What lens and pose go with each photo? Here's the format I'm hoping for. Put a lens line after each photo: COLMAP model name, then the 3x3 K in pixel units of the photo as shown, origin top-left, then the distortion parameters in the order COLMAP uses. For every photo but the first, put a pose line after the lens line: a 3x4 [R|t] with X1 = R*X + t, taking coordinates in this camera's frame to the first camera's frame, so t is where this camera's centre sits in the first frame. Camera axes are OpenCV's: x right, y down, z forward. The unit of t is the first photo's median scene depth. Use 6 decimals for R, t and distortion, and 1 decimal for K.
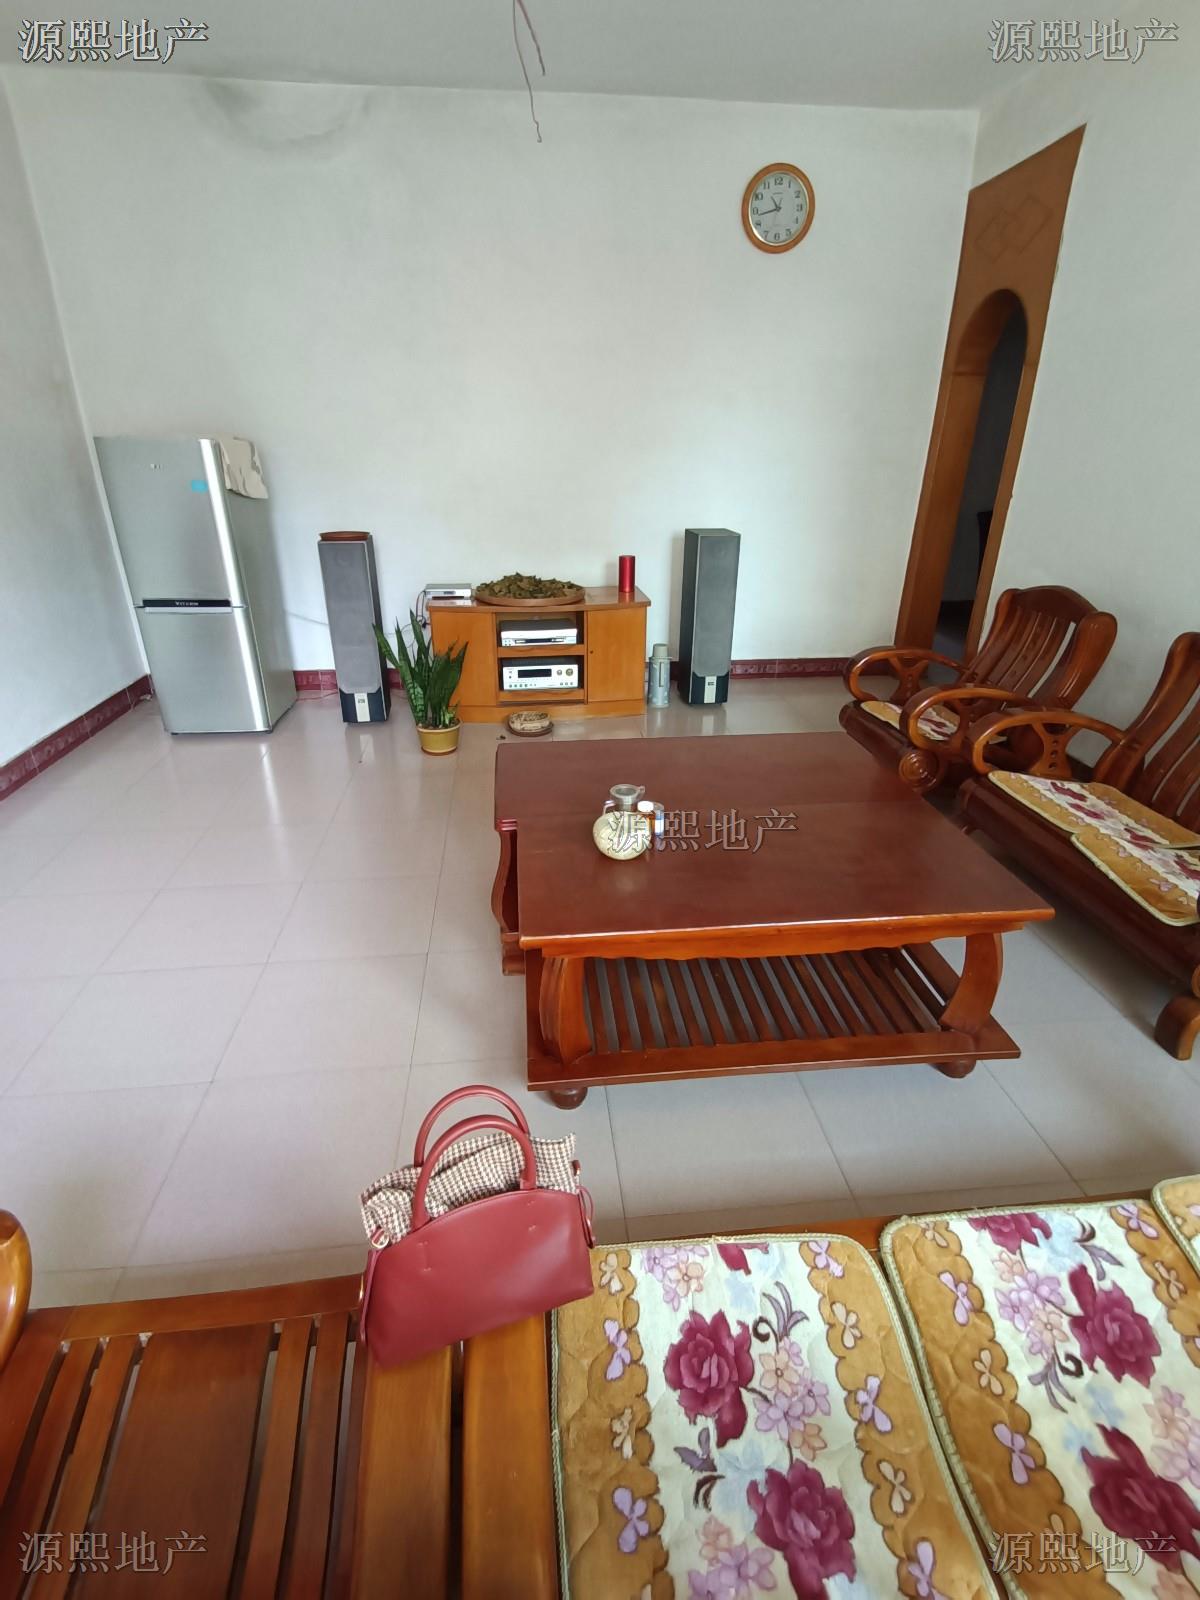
lens RADIAL K [[780.2, 0, 600.1], [0, 780.2, 804.3], [0, 0, 1]] dist [-0.003015, -0.002390]
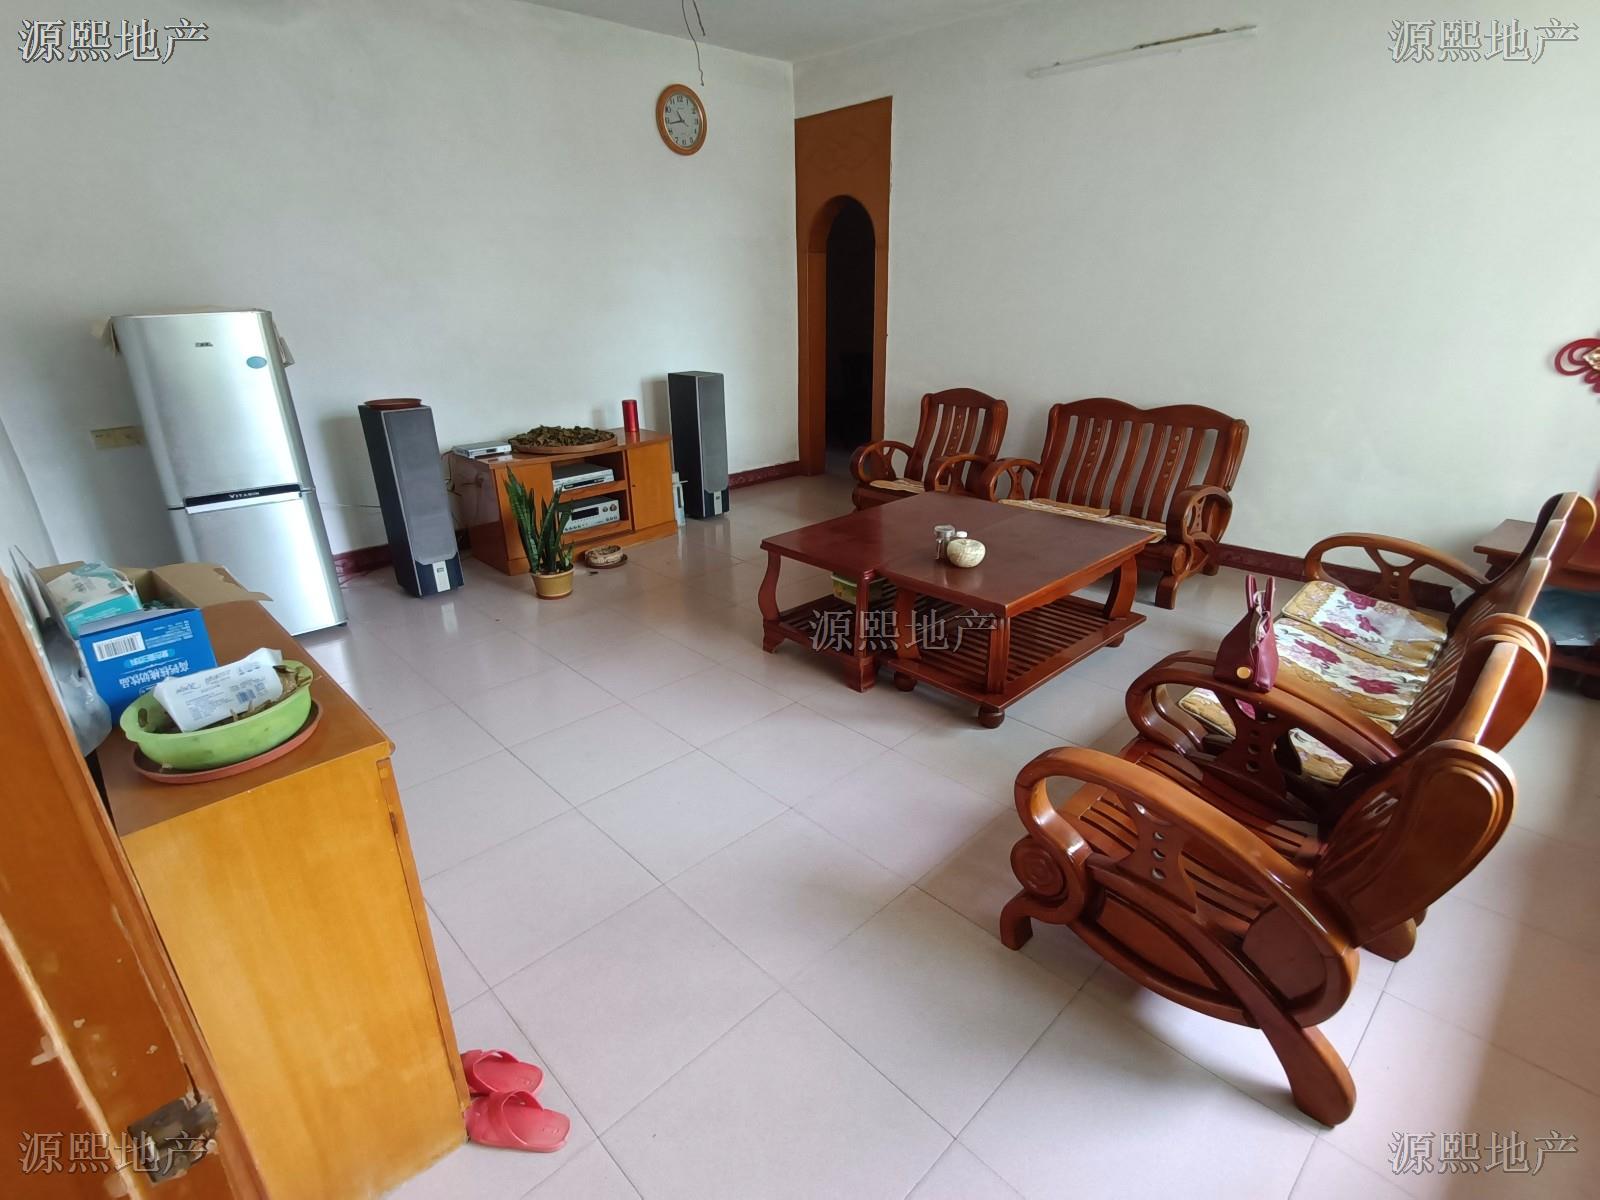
lens RADIAL K [[780.2, 0, 796.0], [0, 780.2, 603.2], [0, 0, 1]] dist [-0.003015, -0.002390]
pose [[0.779421, -0.240786, 0.578381, -0.518095], [0.276502, 0.960625, 0.027307, 0.001418], [-0.562183, 0.138640, 0.815309, -0.022556]]
